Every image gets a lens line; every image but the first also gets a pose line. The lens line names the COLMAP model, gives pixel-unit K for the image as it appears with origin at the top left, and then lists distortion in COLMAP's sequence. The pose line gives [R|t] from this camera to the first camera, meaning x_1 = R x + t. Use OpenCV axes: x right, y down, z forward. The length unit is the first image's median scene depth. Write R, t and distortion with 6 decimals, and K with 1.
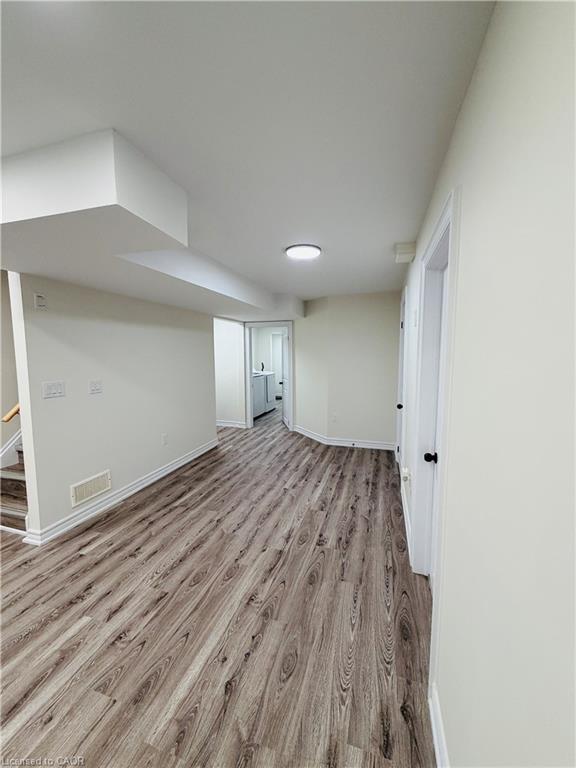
lens RADIAL K [[304.9, 0, 288.8], [0, 304.9, 384.1], [0, 0, 1]] dist [-0.000011, 0.000311]
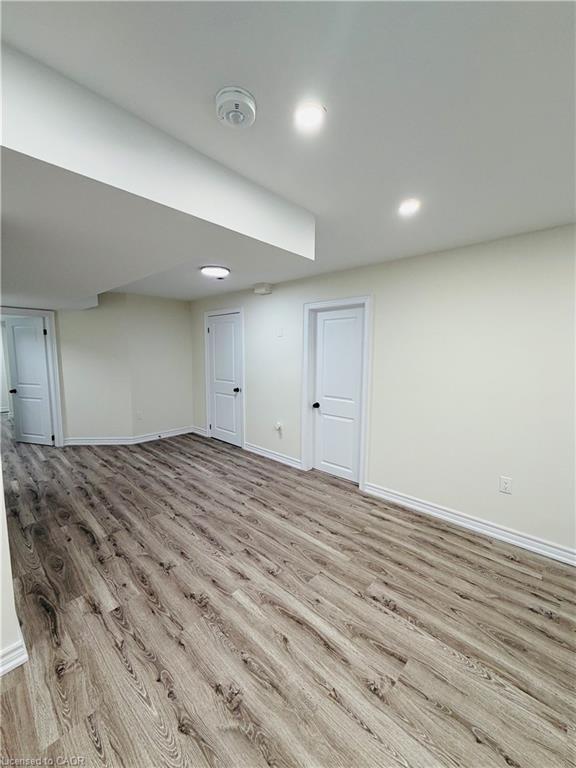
lens RADIAL K [[304.9, 0, 288.8], [0, 304.9, 384.1], [0, 0, 1]] dist [-0.000011, 0.000311]
pose [[0.434893, -0.087649, 0.896207, -0.847402], [0.083050, 0.994914, 0.057001, -0.014216], [-0.896644, 0.049641, 0.439960, 0.174311]]
